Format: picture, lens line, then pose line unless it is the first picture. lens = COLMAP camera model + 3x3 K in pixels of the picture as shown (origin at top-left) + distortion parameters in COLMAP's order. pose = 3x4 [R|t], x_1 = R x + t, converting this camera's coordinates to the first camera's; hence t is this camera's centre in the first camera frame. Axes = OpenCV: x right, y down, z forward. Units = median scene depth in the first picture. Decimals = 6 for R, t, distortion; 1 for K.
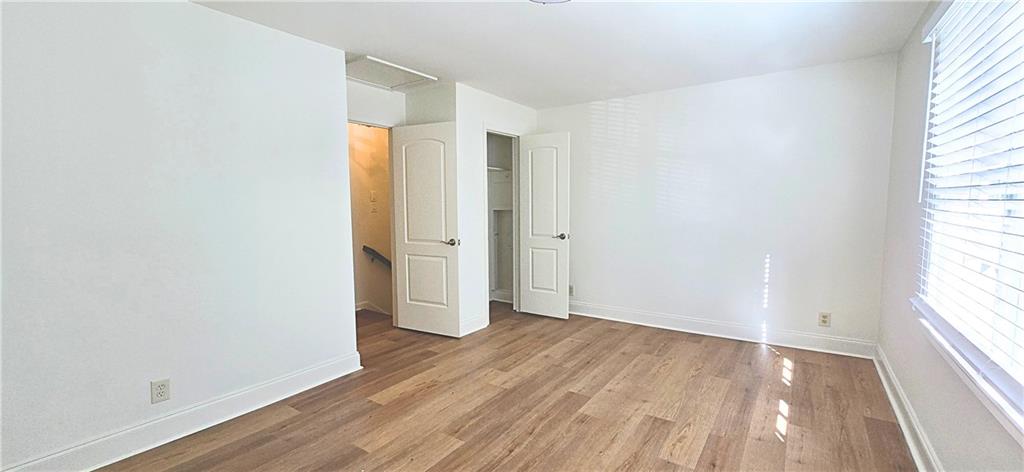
lens RADIAL K [[421.3, 0, 513.0], [0, 421.3, 237.8], [0, 0, 1]] dist [0.000014, -0.000007]
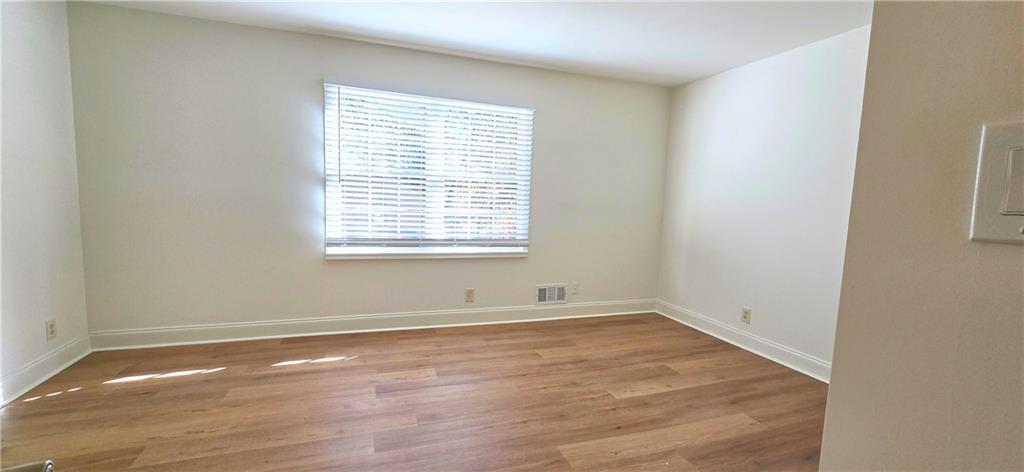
lens RADIAL K [[421.3, 0, 514.4], [0, 421.3, 235.0], [0, 0, 1]] dist [0.000014, -0.000007]
pose [[-0.816468, -0.078131, 0.572080, -0.507229], [0.014647, 0.987681, 0.155796, -0.111207], [-0.577205, 0.135582, -0.805265, 1.660560]]
